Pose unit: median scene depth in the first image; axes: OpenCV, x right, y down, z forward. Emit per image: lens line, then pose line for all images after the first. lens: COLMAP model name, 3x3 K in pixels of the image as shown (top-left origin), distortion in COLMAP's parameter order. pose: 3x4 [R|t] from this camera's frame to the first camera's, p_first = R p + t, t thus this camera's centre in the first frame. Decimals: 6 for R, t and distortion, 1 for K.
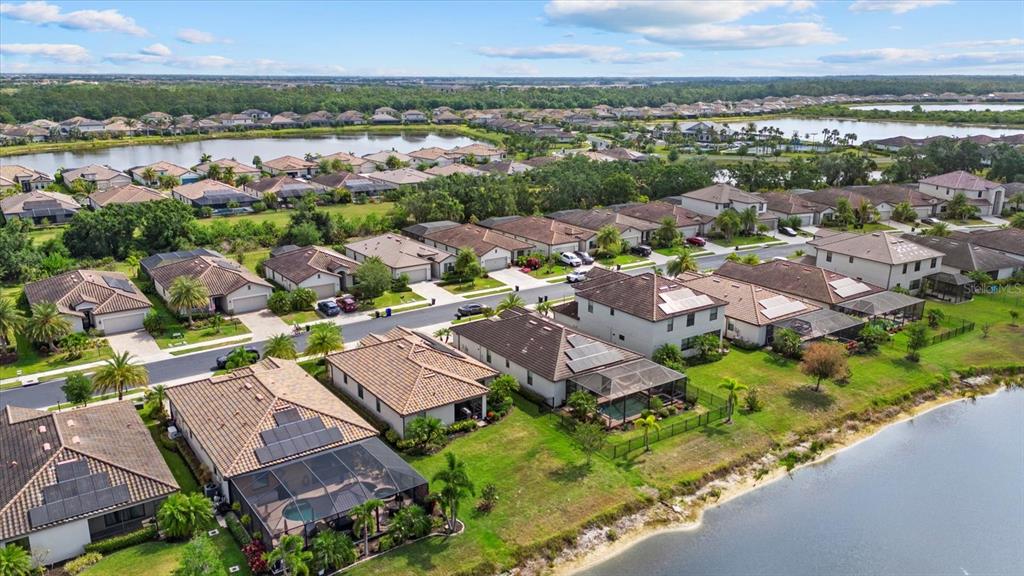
lens RADIAL K [[755.8, 0, 512.0], [0, 755.8, 288.0], [0, 0, 1]] dist [0.092976, -0.114236]
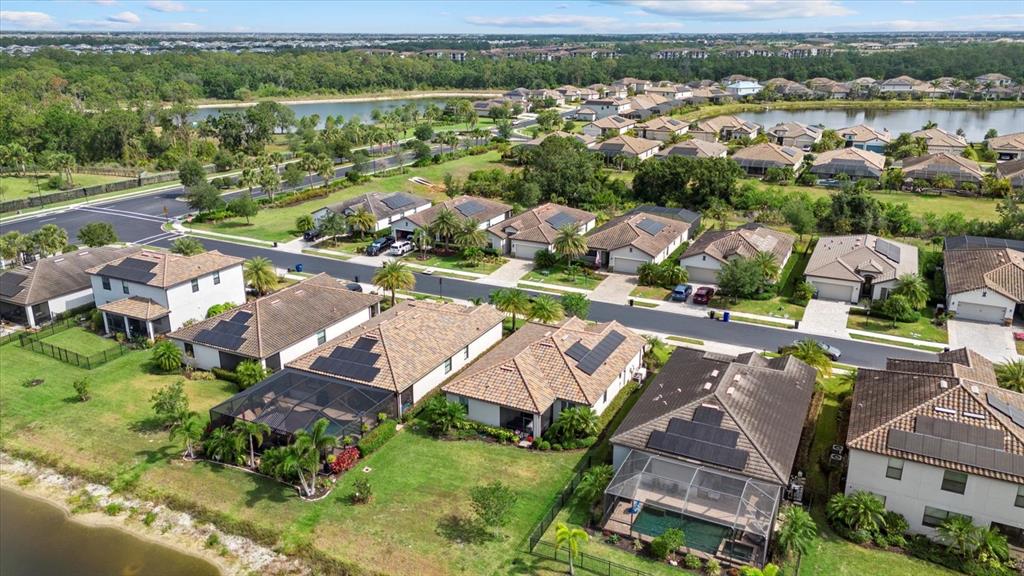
lens RADIAL K [[755.8, 0, 512.0], [0, 755.8, 288.0], [0, 0, 1]] dist [0.092976, -0.114236]
pose [[0.458090, 0.275331, -0.845190, 0.419276], [-0.232945, 0.954775, 0.184775, -0.096118], [0.857840, 0.112239, 0.501510, 0.359305]]
